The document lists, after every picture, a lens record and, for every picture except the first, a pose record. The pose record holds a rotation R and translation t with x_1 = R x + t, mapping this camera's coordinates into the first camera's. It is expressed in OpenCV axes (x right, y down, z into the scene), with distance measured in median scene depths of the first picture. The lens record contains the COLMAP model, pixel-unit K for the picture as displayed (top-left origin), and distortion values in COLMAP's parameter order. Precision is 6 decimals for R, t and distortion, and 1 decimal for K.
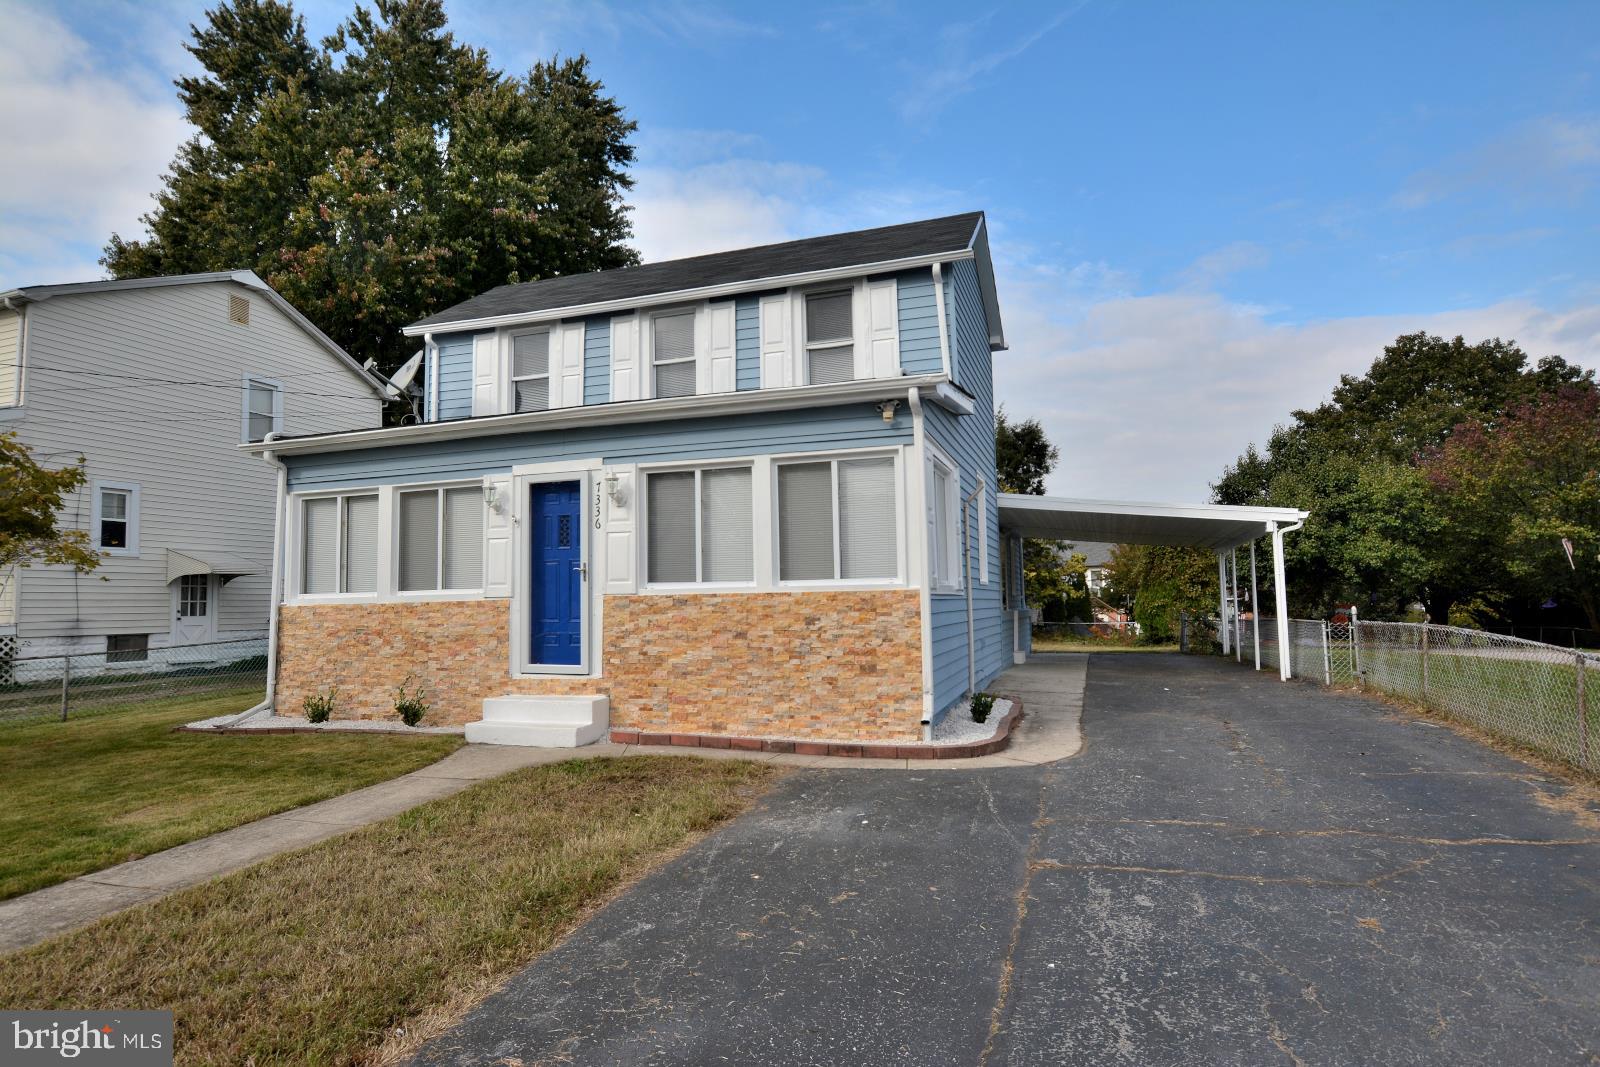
lens RADIAL K [[886.4, 0, 800.3], [0, 886.4, 533.7], [0, 0, 1]] dist [-0.011580, -0.000489]
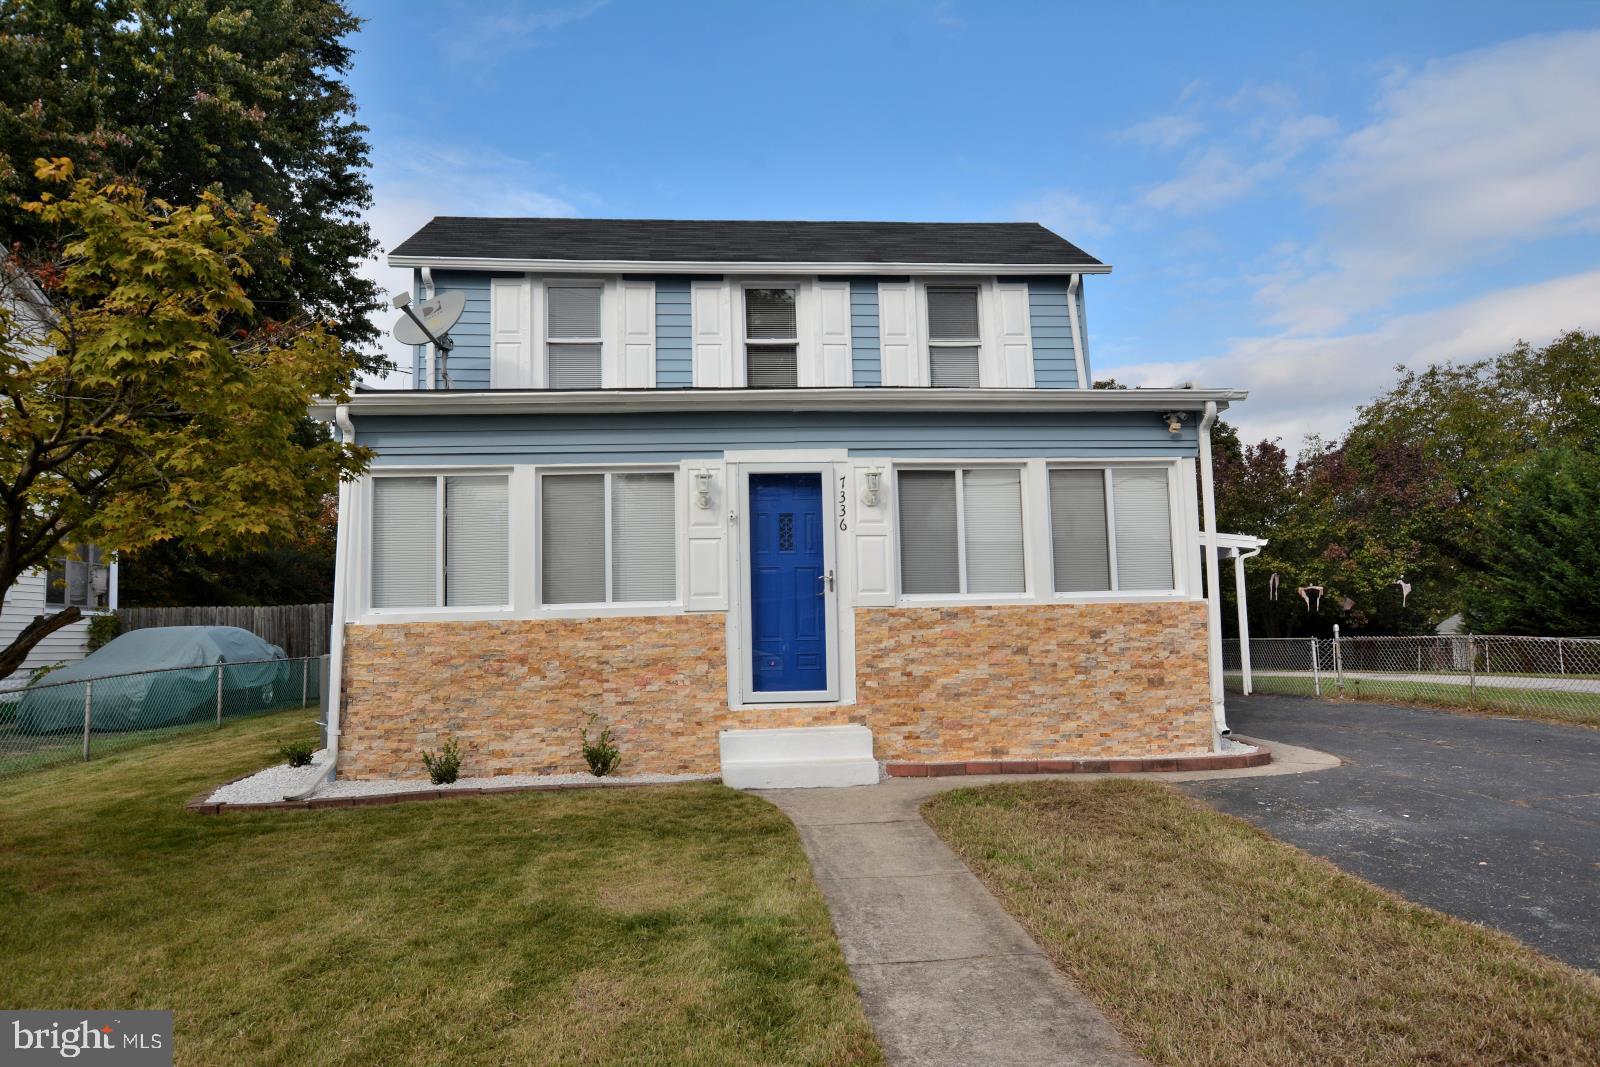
lens RADIAL K [[1012.3, 0, 801.0], [0, 1012.3, 534.6], [0, 0, 1]] dist [-0.003766, 0.010995]
pose [[0.912932, 0.033617, 0.406726, -0.639540], [-0.023176, 0.999264, -0.030573, 0.028077], [-0.407454, 0.018485, 0.913039, 0.114900]]
